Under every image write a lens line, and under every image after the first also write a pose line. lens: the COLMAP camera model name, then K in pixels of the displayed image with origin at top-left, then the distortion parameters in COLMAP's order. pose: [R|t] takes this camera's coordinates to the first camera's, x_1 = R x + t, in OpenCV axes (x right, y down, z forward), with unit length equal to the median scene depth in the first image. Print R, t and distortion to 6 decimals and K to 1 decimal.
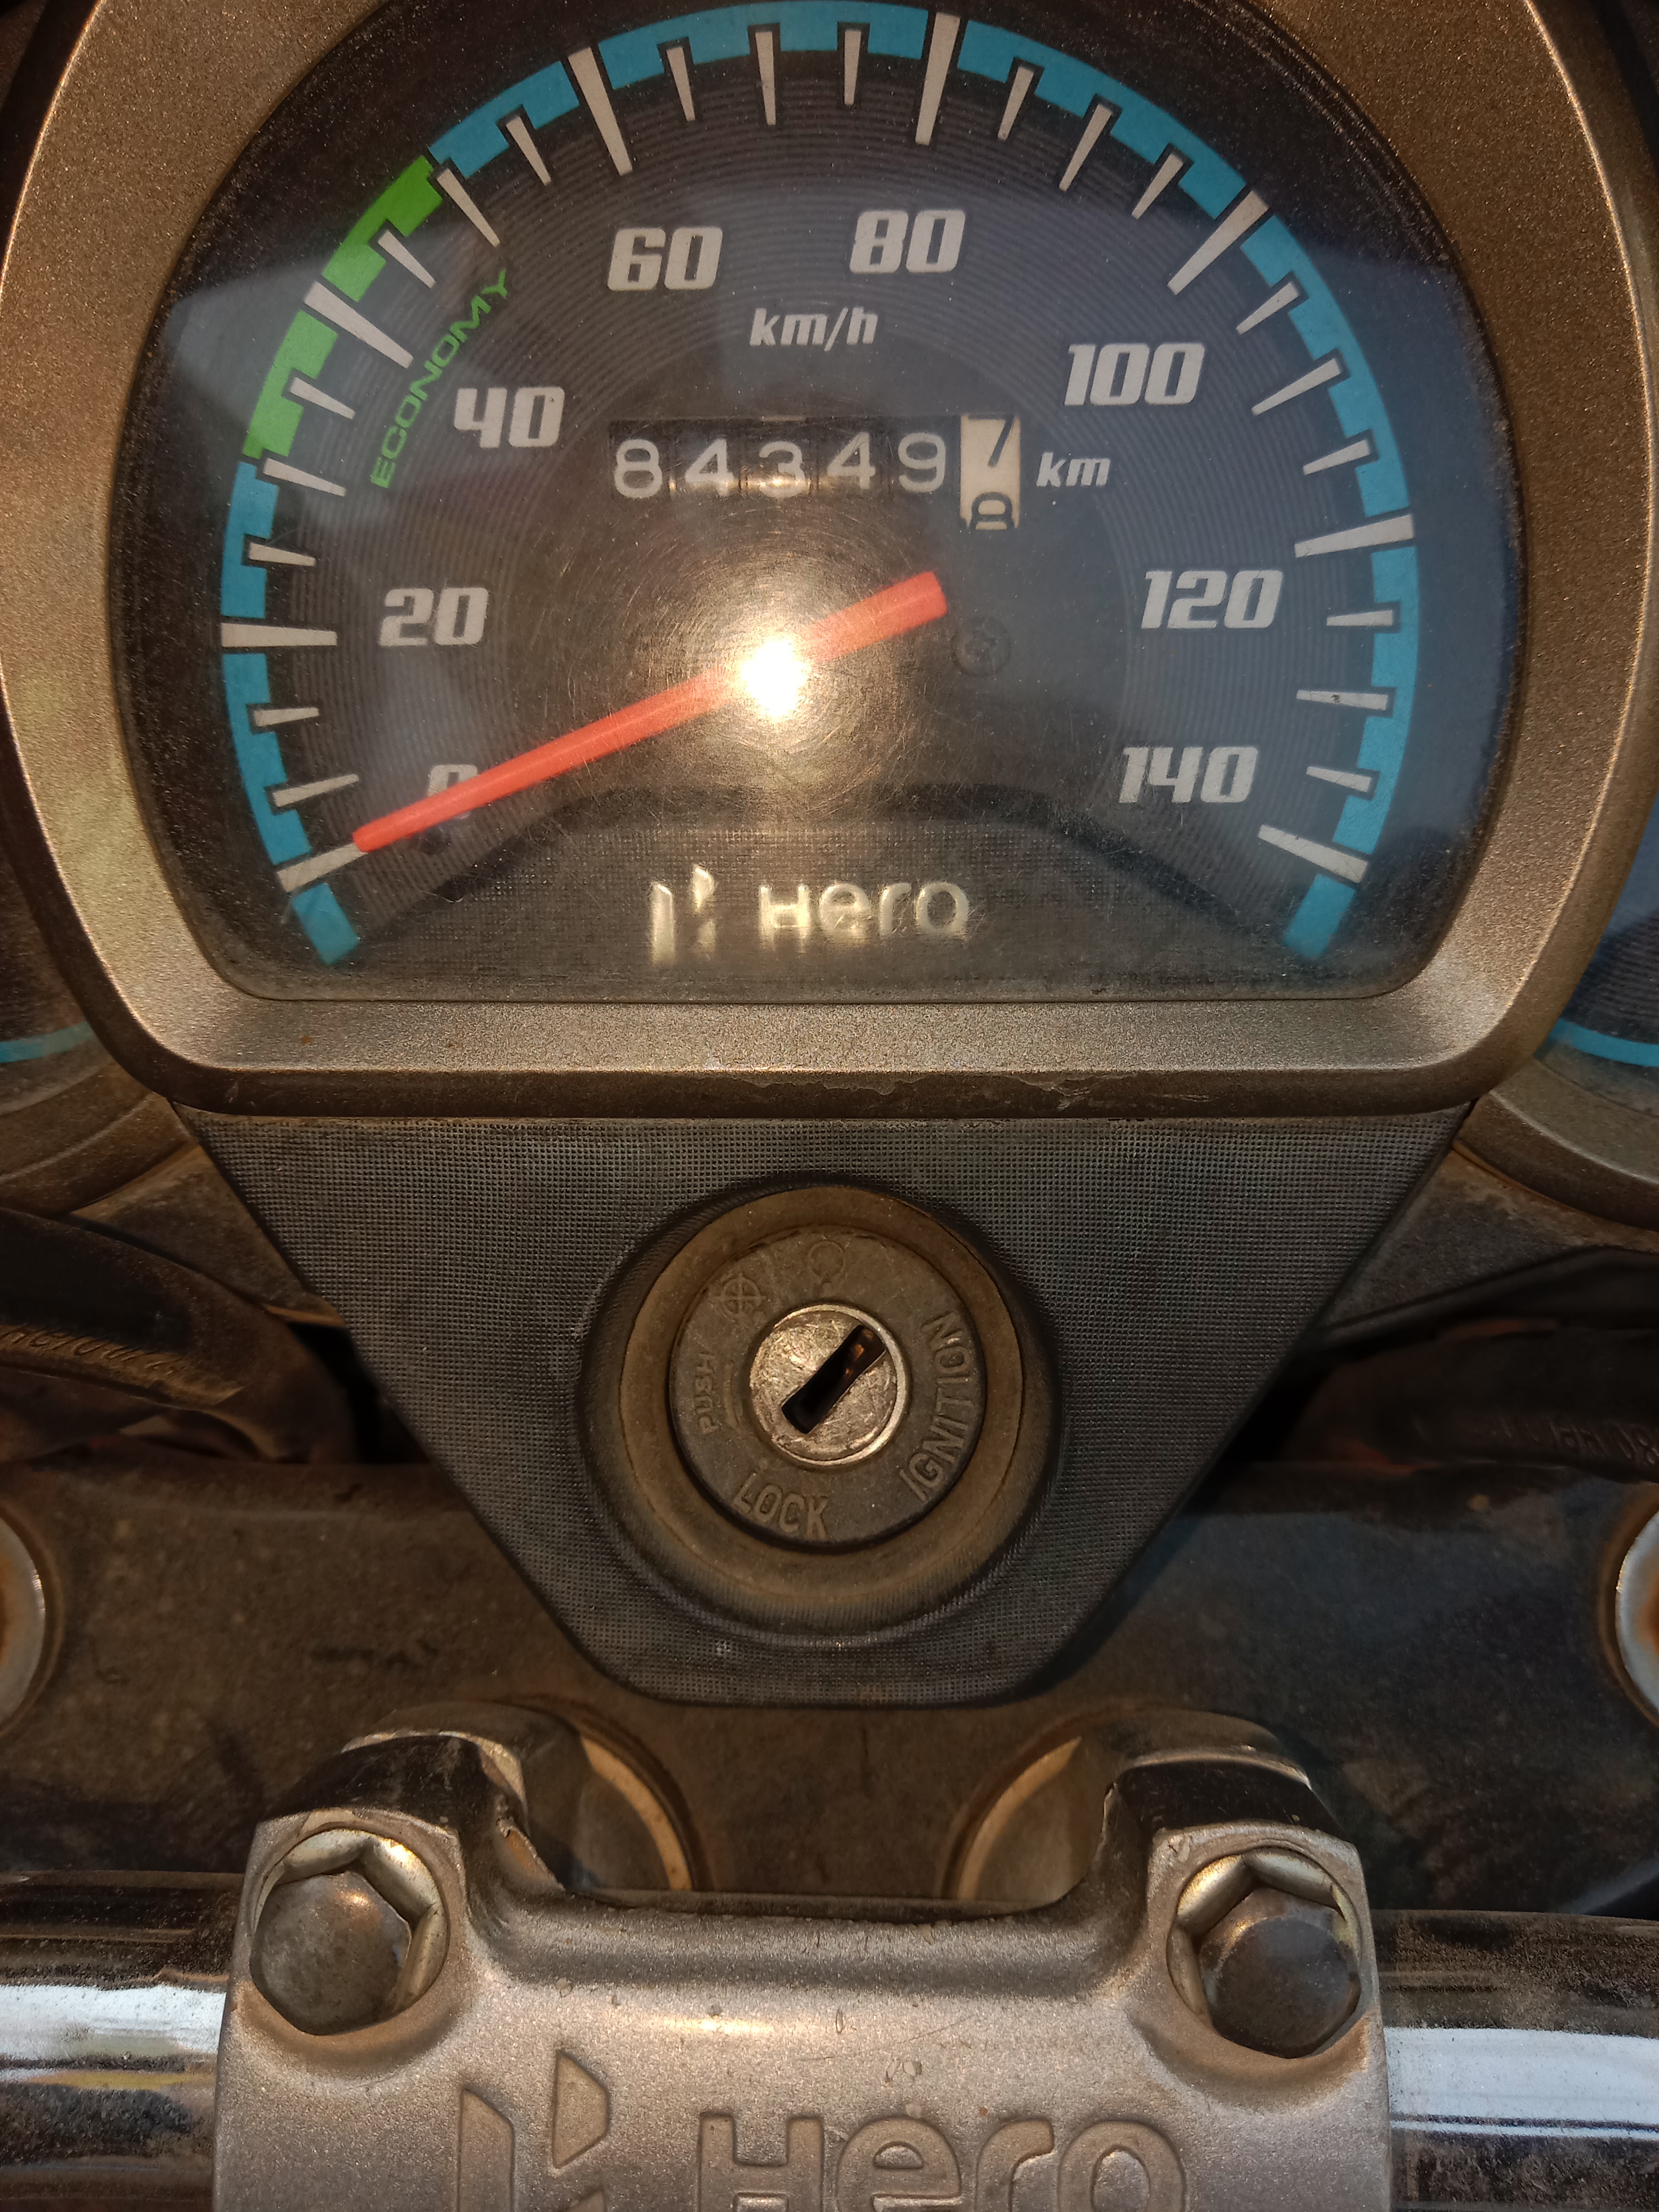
lens RADIAL K [[1733.8, 0, 819.4], [0, 1733.8, 1103.5], [0, 0, 1]] dist [-0.041779, -0.003888]
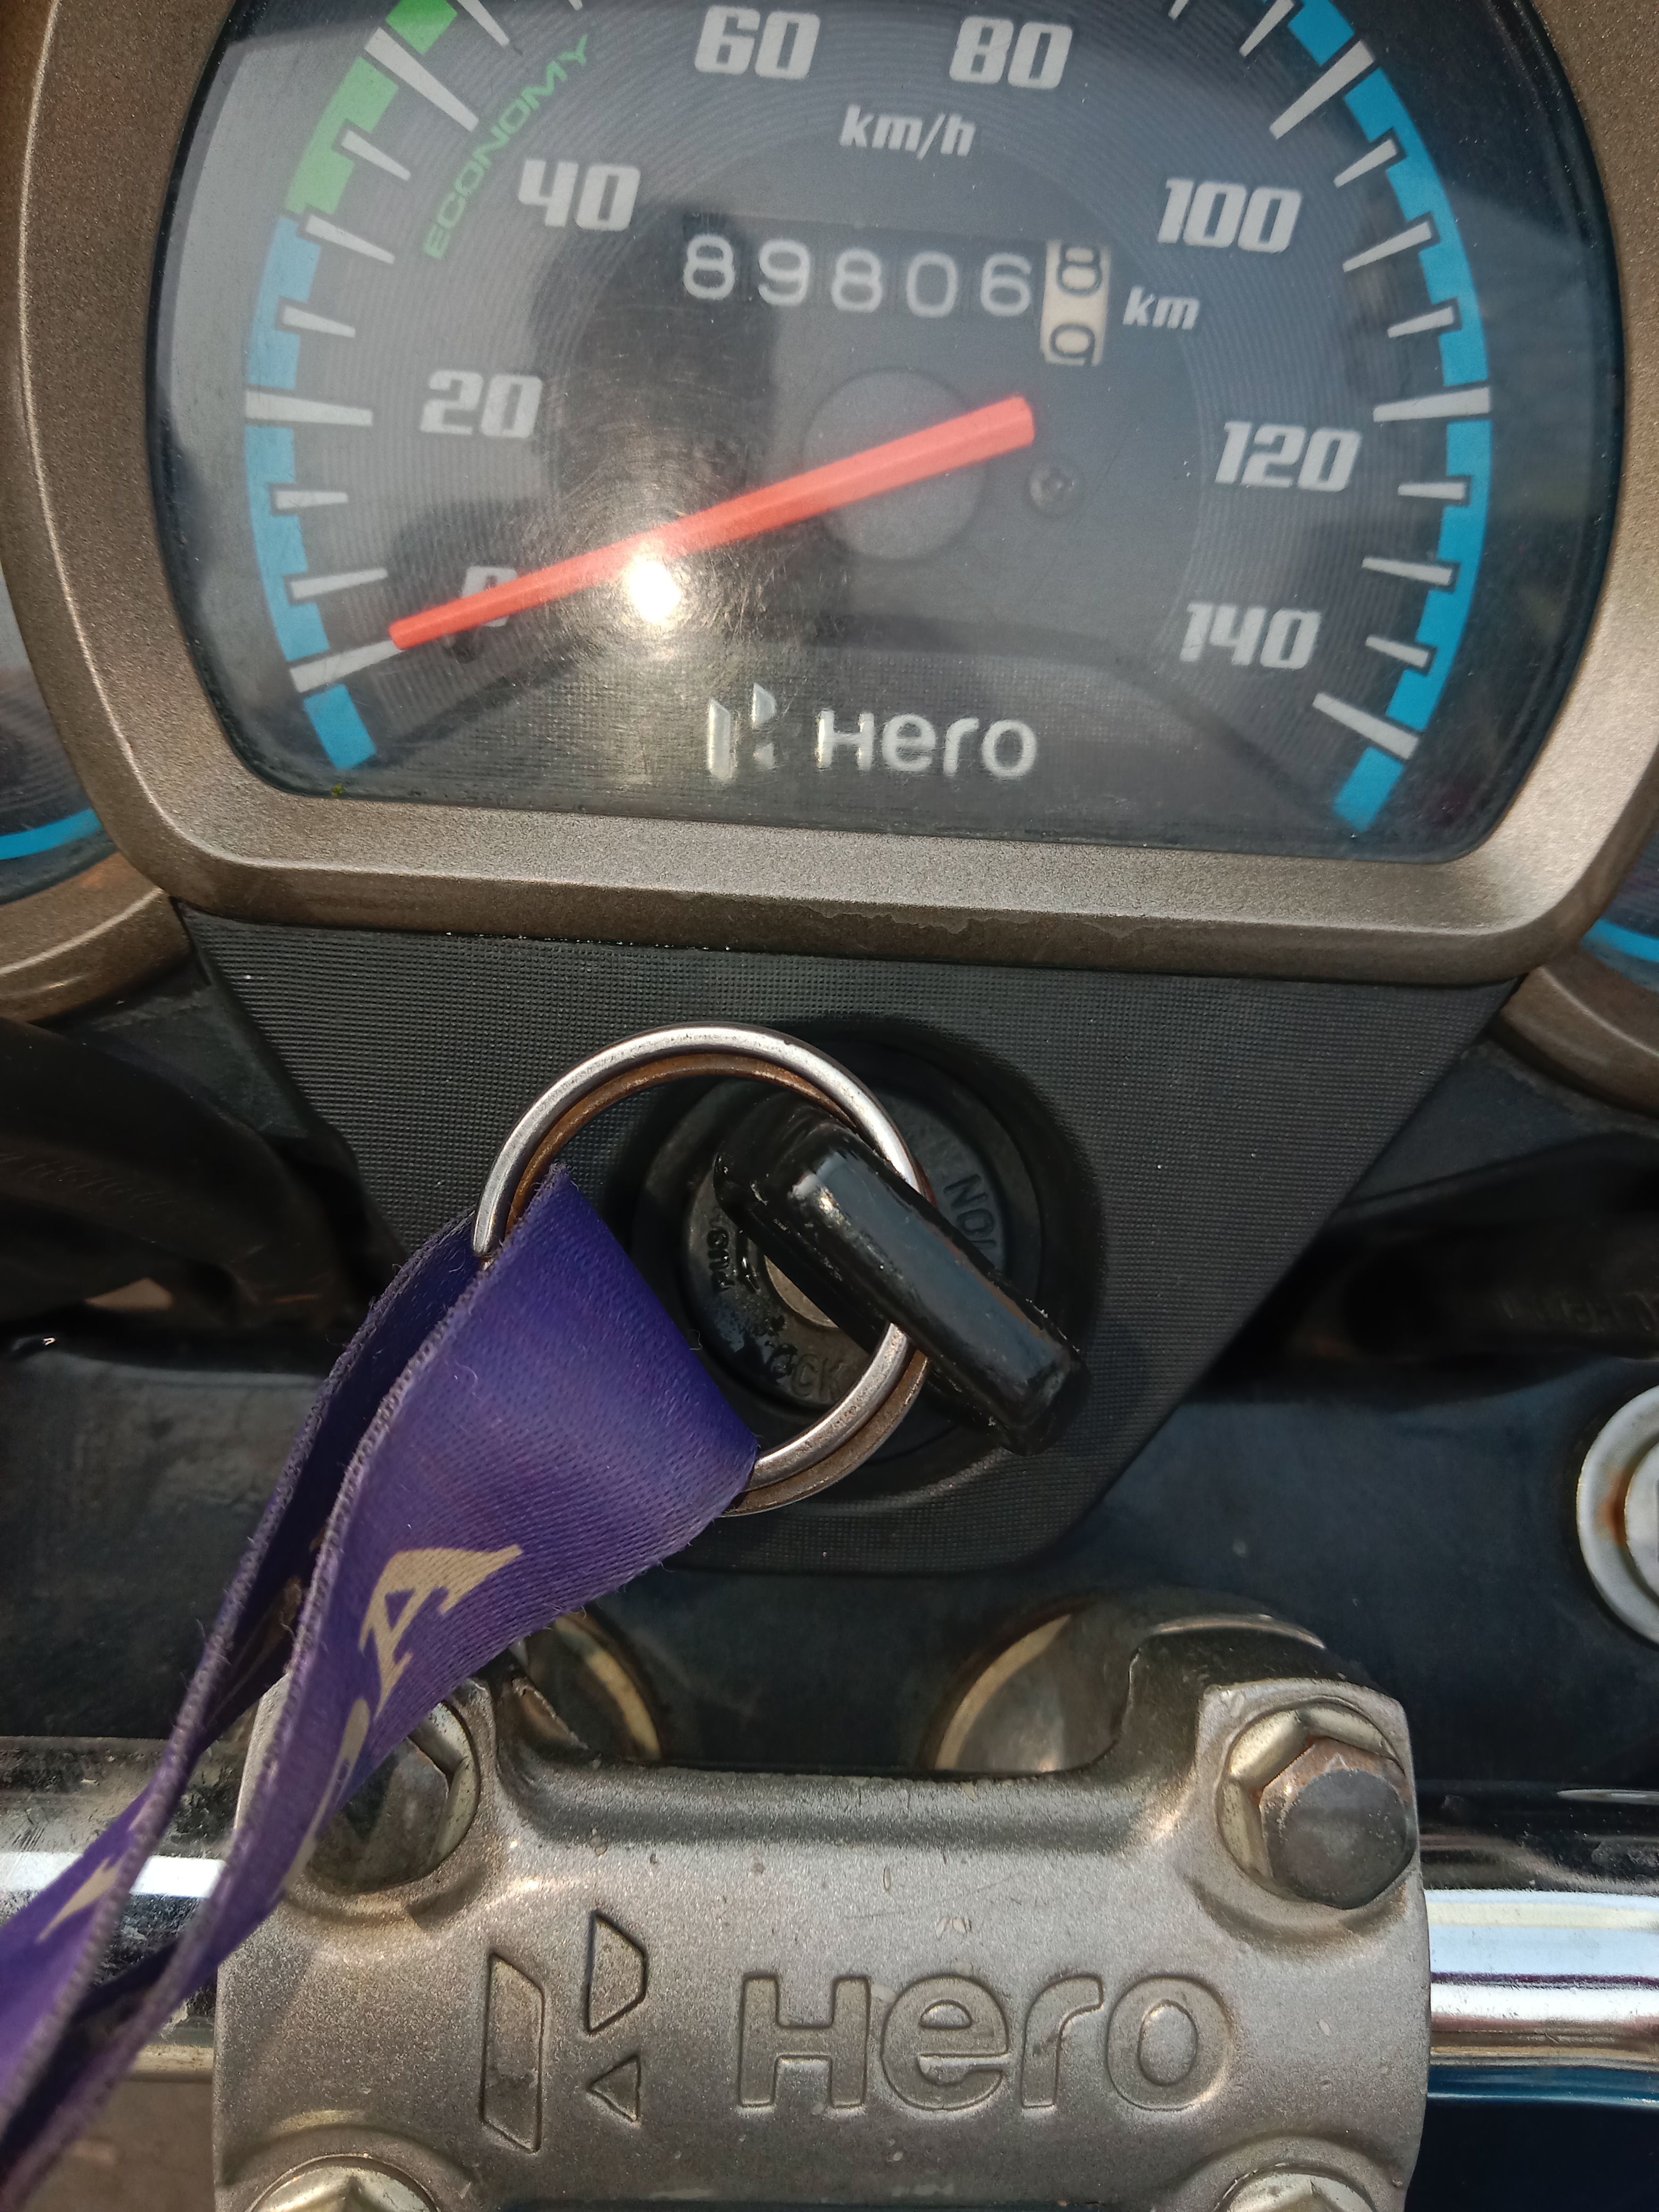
lens RADIAL K [[1722.9, 0, 829.5], [0, 1722.9, 1106.0], [0, 0, 1]] dist [-0.041700, -0.021098]
pose [[0.992967, 0.045296, 0.109382, -0.124960], [-0.048425, 0.998485, 0.026118, 0.066146], [-0.108033, -0.031231, 0.993657, 0.052198]]
